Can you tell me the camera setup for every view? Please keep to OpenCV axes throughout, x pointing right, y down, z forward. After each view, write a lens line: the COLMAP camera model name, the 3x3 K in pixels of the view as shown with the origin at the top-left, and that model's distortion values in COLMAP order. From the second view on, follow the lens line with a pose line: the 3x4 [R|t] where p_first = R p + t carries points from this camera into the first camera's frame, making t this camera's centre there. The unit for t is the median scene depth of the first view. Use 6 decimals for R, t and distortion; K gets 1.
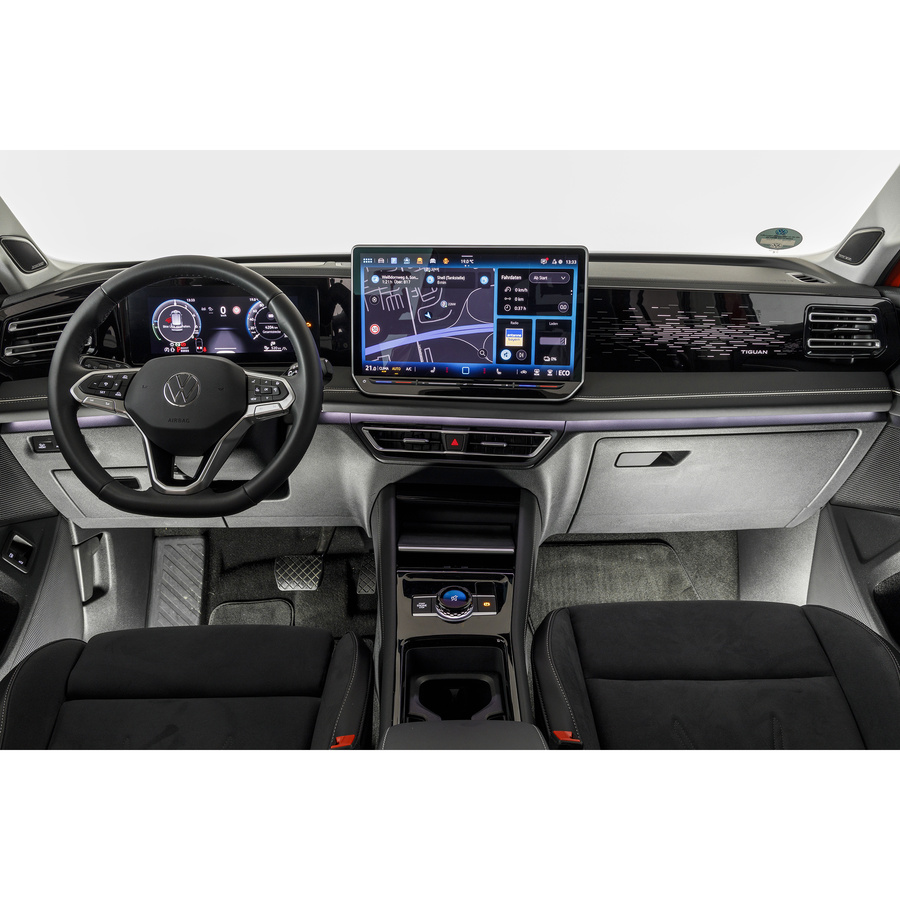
lens RADIAL K [[895.3, 0, 450.0], [0, 895.3, 467.2], [0, 0, 1]] dist [-0.004090, 0.004371]
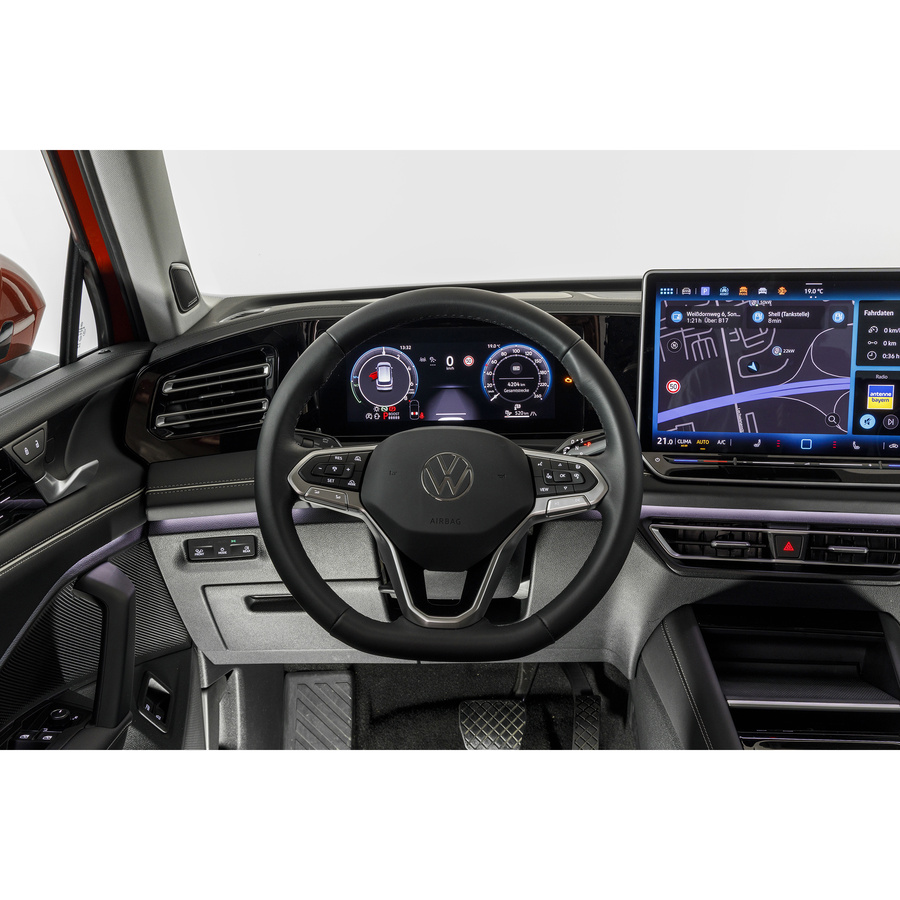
lens RADIAL K [[1202.9, 0, 450.0], [0, 1202.9, 450.0], [0, 0, 1]] dist [0.002647, 0.016254]
pose [[0.999155, -0.004927, -0.040793, -0.222625], [0.001429, 0.996351, -0.085338, -0.023398], [0.041065, 0.085207, 0.995517, 0.051061]]
